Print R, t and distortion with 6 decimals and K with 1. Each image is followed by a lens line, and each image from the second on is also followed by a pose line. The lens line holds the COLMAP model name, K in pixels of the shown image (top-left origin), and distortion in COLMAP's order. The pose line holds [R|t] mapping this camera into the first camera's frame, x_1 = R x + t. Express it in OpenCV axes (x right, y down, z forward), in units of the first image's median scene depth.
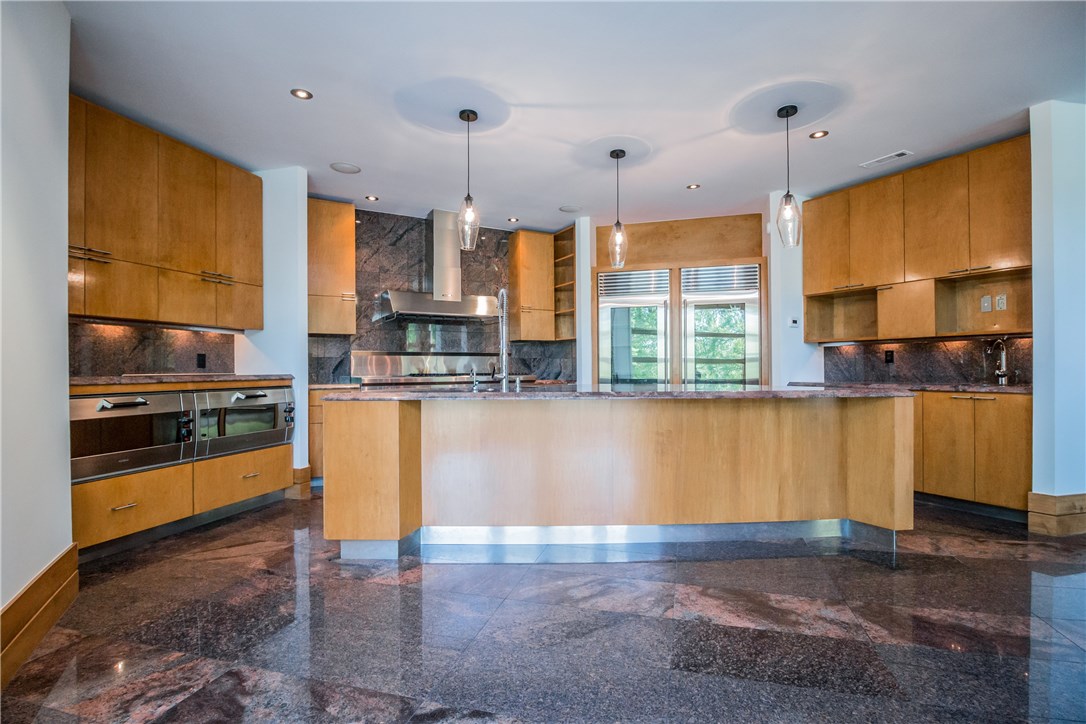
lens RADIAL K [[517.0, 0, 543.0], [0, 517.0, 362.0], [0, 0, 1]] dist [-0.010320, -0.000509]
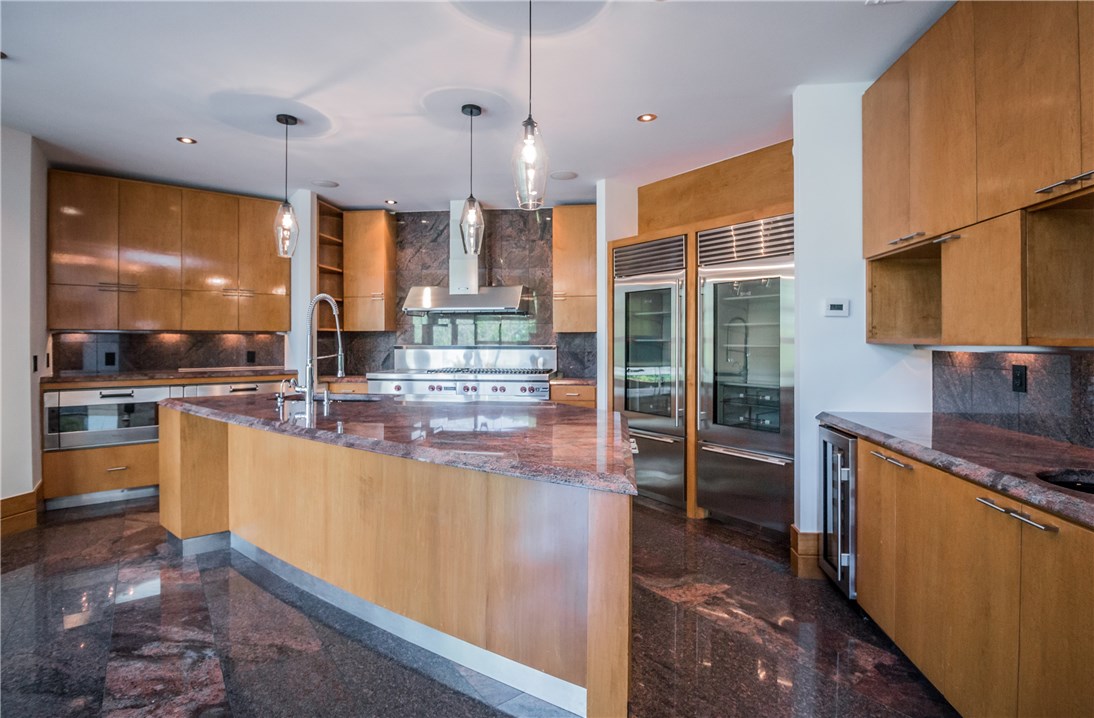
lens RADIAL K [[520.0, 0, 543.9], [0, 520.0, 336.7], [0, 0, 1]] dist [-0.000769, -0.013255]
pose [[0.801916, 0.002131, -0.597433, 0.602403], [0.002172, 0.999977, 0.006482, -0.052427], [0.597433, -0.006495, 0.801892, 0.362970]]
